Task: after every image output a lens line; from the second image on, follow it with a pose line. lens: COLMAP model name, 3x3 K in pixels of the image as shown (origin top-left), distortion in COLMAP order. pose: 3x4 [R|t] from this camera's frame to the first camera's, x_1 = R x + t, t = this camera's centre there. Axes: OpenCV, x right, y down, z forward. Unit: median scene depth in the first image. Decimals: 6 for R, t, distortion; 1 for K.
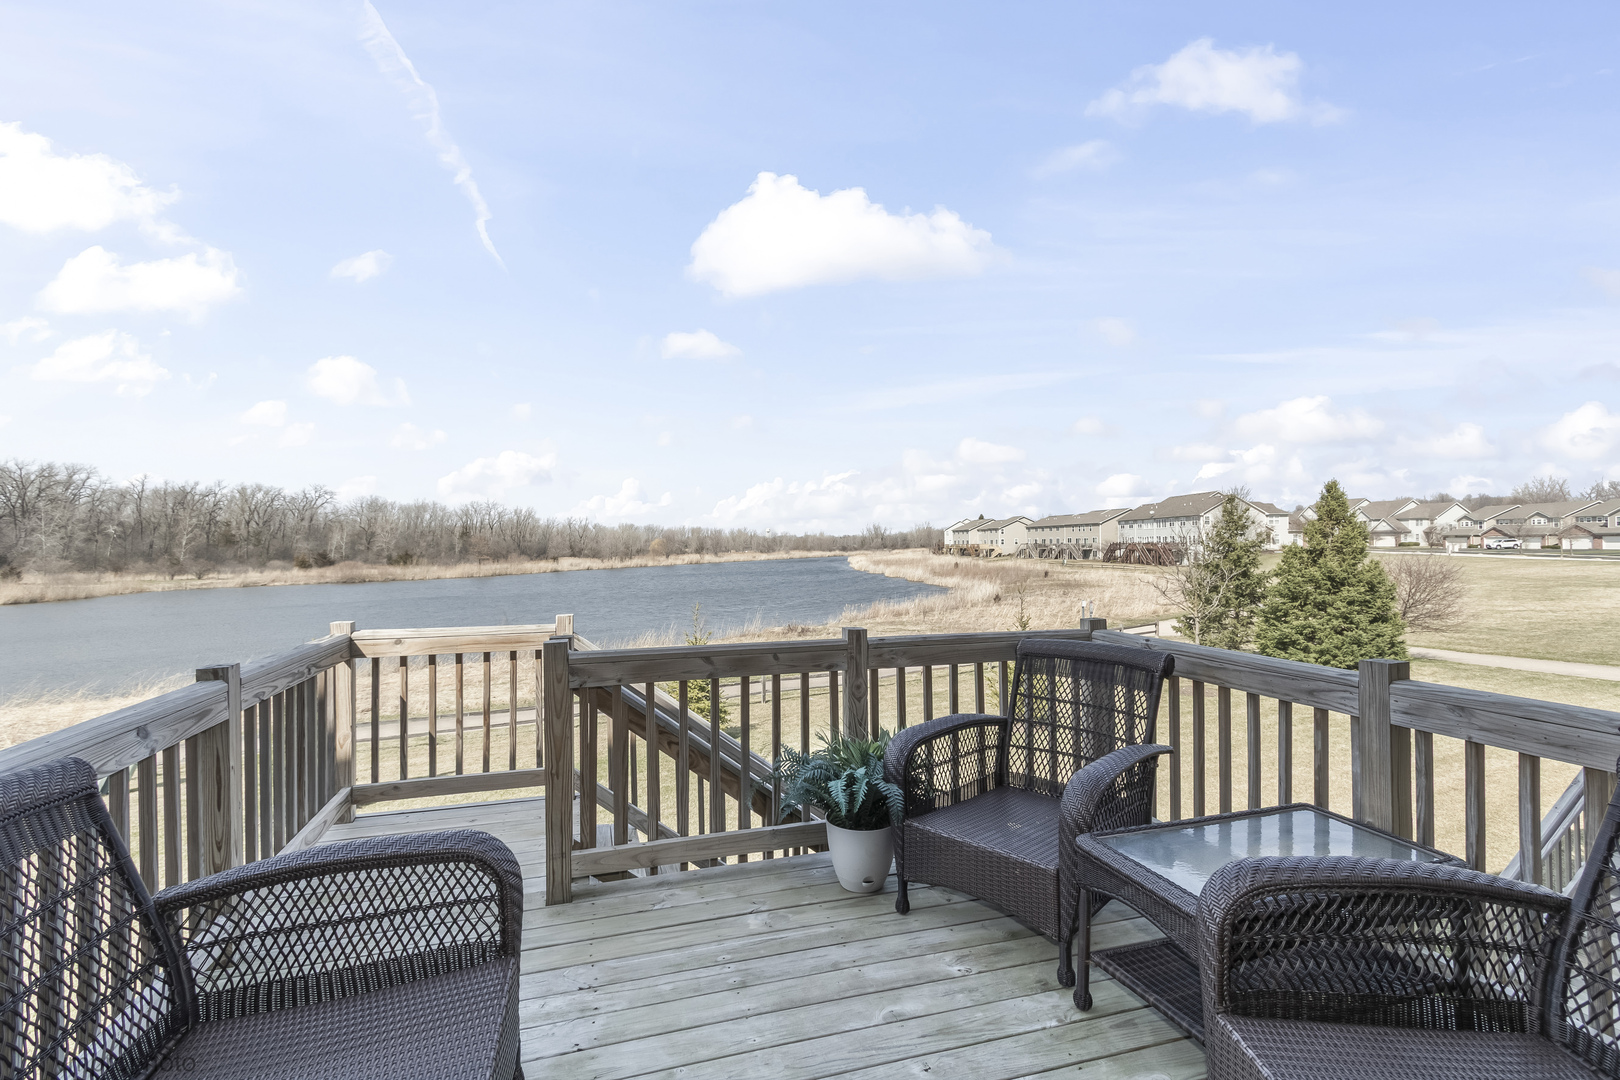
lens RADIAL K [[750.4, 0, 814.4], [0, 750.4, 542.2], [0, 0, 1]] dist [0.008092, -0.003131]
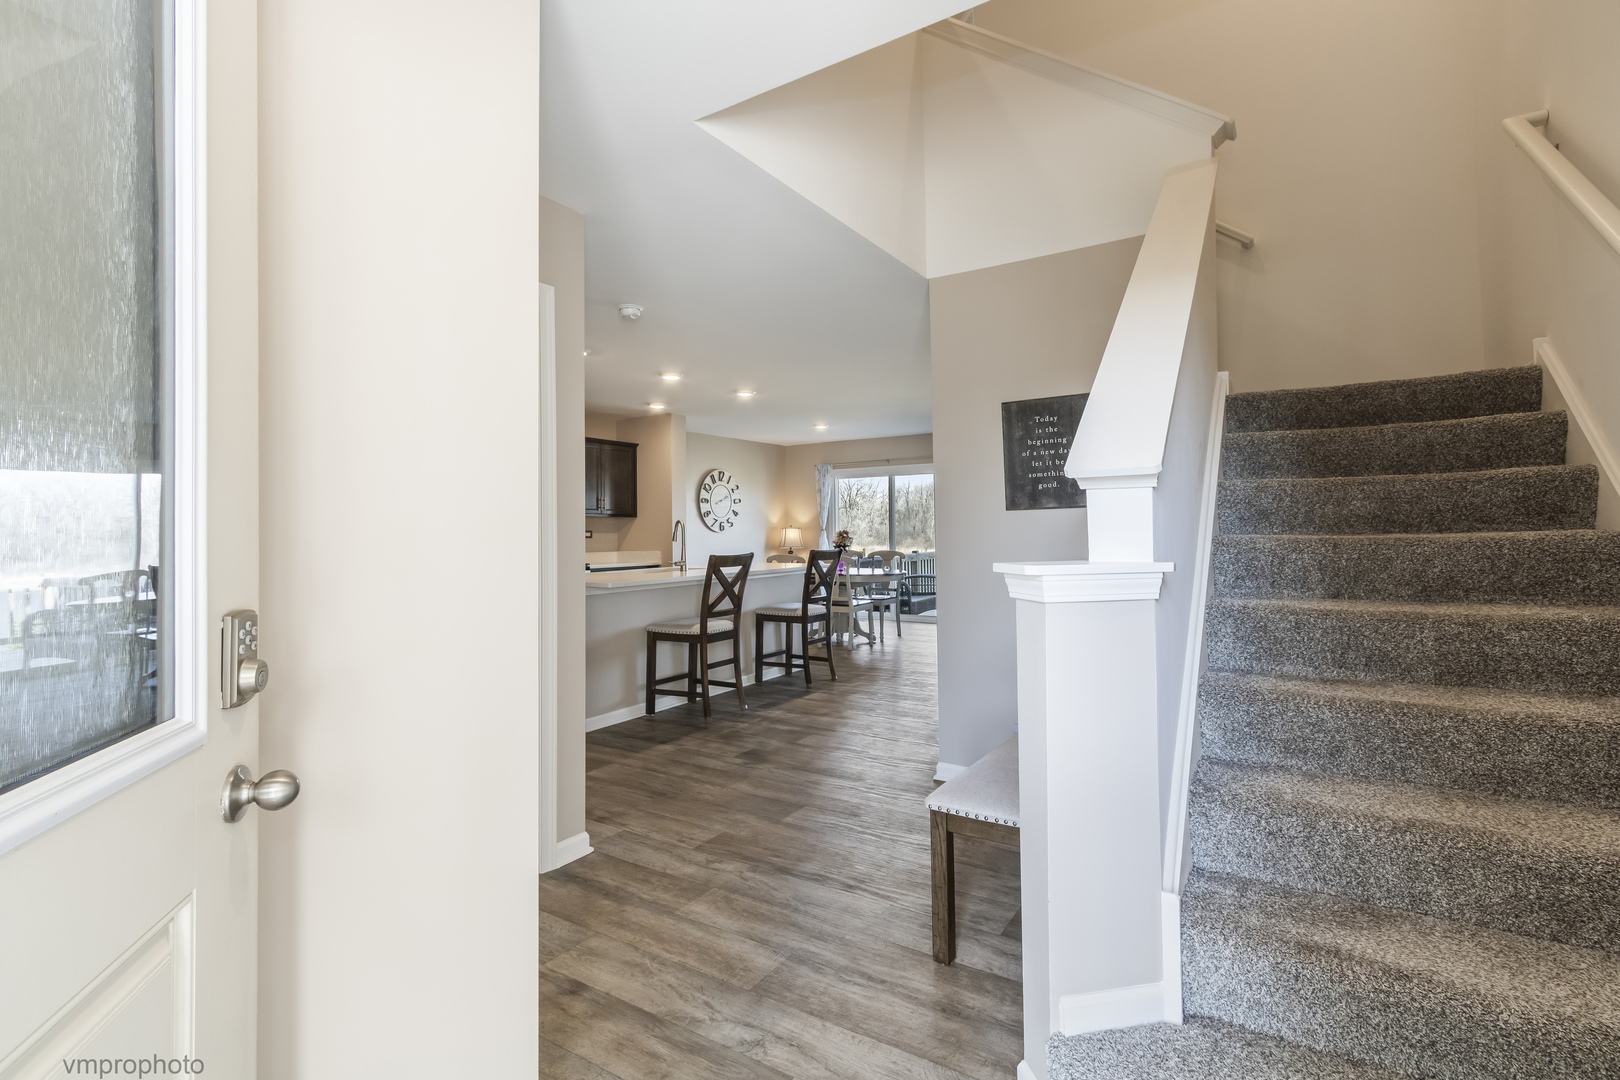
lens RADIAL K [[750.4, 0, 811.5], [0, 750.4, 532.9], [0, 0, 1]] dist [0.008092, -0.003131]
pose [[0.652034, 0.004350, -0.758178, 0.272726], [0.005536, 0.999930, 0.010498, -0.002054], [0.758170, -0.011042, 0.651964, -0.264838]]
